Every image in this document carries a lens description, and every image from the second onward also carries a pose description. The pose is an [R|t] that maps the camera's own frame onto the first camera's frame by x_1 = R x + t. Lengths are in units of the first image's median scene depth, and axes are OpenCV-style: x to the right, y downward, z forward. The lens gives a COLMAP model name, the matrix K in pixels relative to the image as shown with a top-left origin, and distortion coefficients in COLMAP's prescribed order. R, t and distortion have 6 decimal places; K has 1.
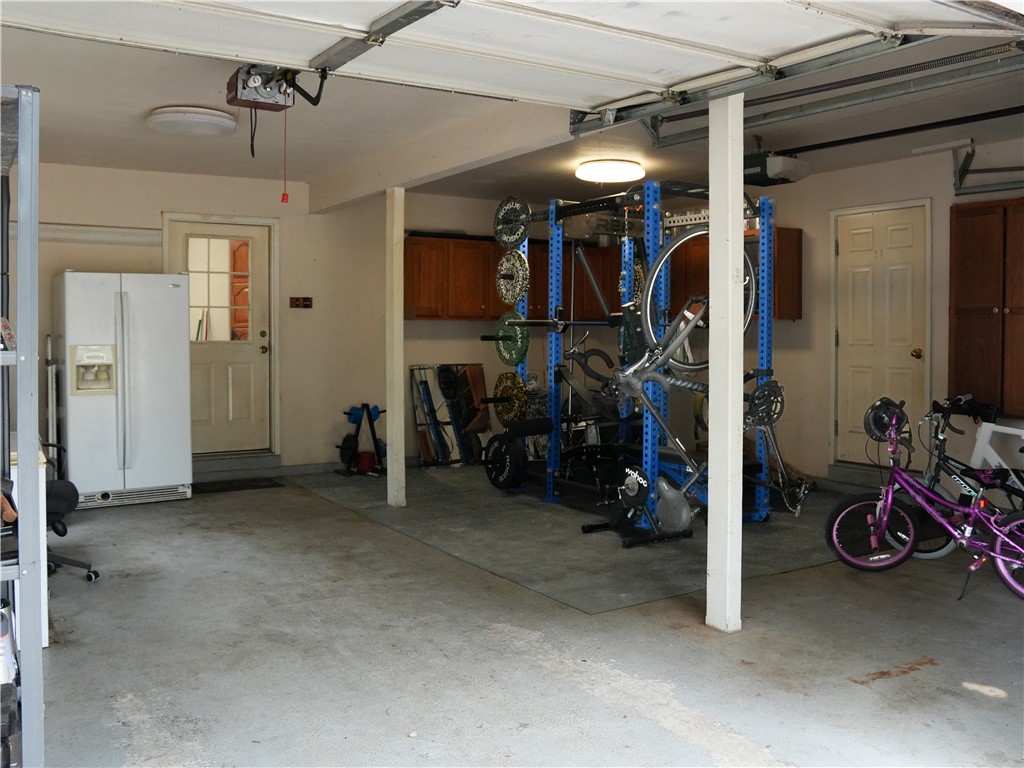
lens RADIAL K [[836.6, 0, 512.0], [0, 836.6, 384.0], [0, 0, 1]] dist [-0.008274, -0.001781]
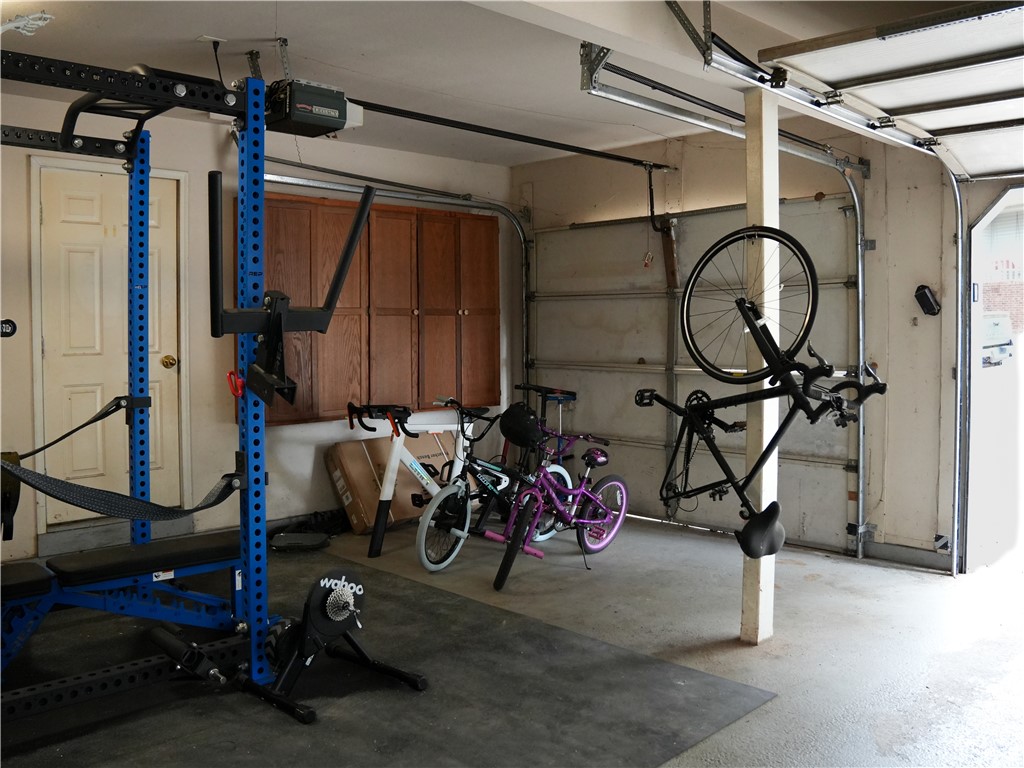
lens RADIAL K [[836.6, 0, 512.0], [0, 836.6, 384.0], [0, 0, 1]] dist [-0.008274, -0.001781]
pose [[-0.215330, -0.048887, 0.975317, -0.399333], [0.038906, 0.997524, 0.058590, -0.055470], [-0.975766, 0.050561, -0.212895, 0.889275]]
